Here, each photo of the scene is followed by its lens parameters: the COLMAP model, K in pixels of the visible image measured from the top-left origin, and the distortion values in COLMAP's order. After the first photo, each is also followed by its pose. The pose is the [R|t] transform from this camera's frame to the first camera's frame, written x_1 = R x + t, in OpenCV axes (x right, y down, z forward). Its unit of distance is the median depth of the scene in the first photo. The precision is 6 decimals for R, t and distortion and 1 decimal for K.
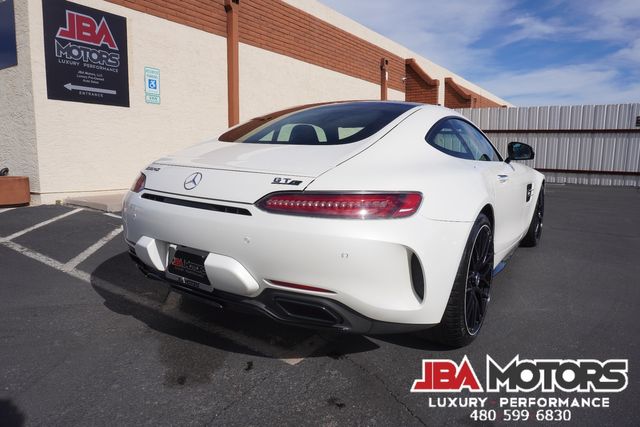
lens RADIAL K [[426.2, 0, 318.2], [0, 426.2, 212.2], [0, 0, 1]] dist [-0.055001, 0.027572]
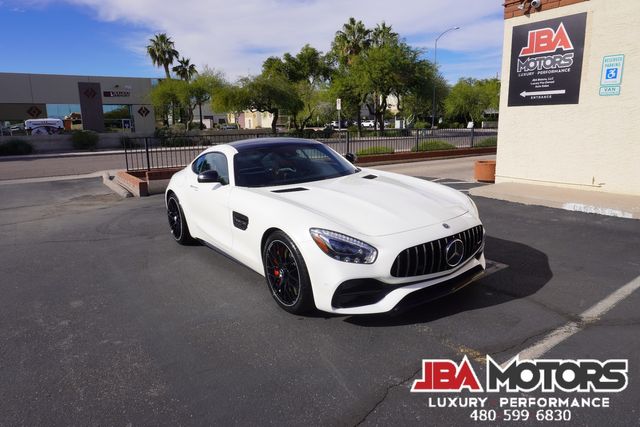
lens RADIAL K [[426.2, 0, 320.6], [0, 426.2, 209.9], [0, 0, 1]] dist [-0.055001, 0.027572]
pose [[-0.350429, 0.188173, -0.917491, 0.776231], [-0.097034, 0.967043, 0.235398, -0.190685], [0.931549, 0.171518, -0.320621, 0.841318]]
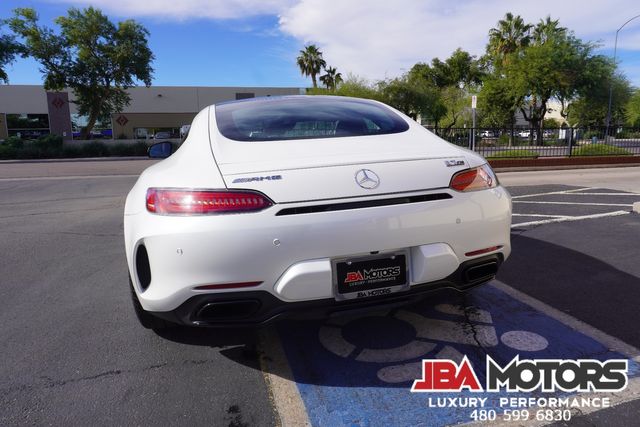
lens RADIAL K [[426.2, 0, 318.5], [0, 426.2, 208.0], [0, 0, 1]] dist [-0.055001, 0.027572]
pose [[-0.651589, 0.129793, -0.747386, 0.442058], [-0.078675, 0.968377, 0.236762, -0.129128], [0.754482, 0.213072, -0.620772, 0.872451]]
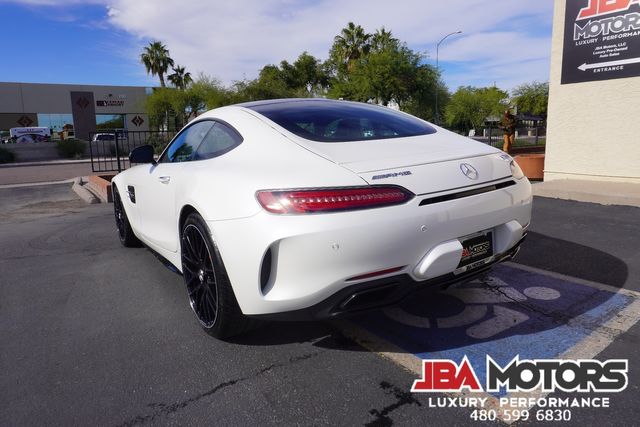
lens RADIAL K [[426.2, 0, 318.9], [0, 426.2, 209.2], [0, 0, 1]] dist [-0.055001, 0.027572]
pose [[-0.348676, 0.165105, -0.922586, 0.549995], [-0.089099, 0.974064, 0.207991, -0.116045], [0.932999, 0.154723, -0.324923, 0.740992]]
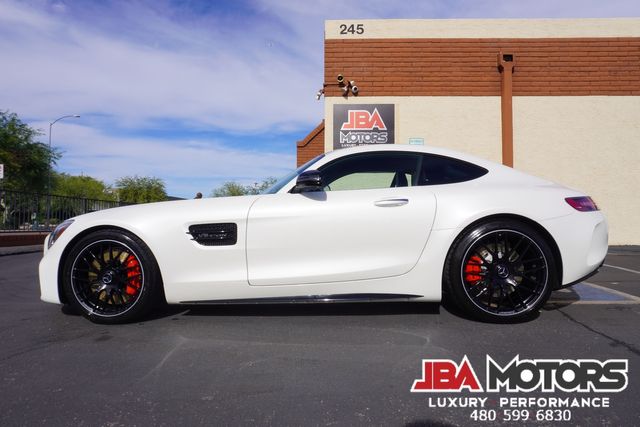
lens RADIAL K [[426.2, 0, 323.2], [0, 426.2, 210.7], [0, 0, 1]] dist [-0.055001, 0.027572]
pose [[0.542503, -0.029045, -0.839552, 0.528773], [-0.103946, 0.989401, -0.101397, 0.016093], [0.833598, 0.142276, 0.533734, 0.173898]]
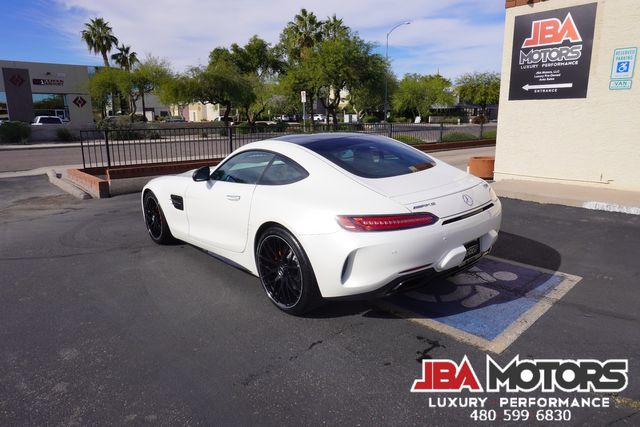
lens RADIAL K [[426.2, 0, 320.8], [0, 426.2, 209.7], [0, 0, 1]] dist [-0.055001, 0.027572]
pose [[-0.226655, 0.205634, -0.952020, 0.706783], [-0.111954, 0.965479, 0.235195, -0.168350], [0.967519, 0.159891, -0.195809, 0.677141]]
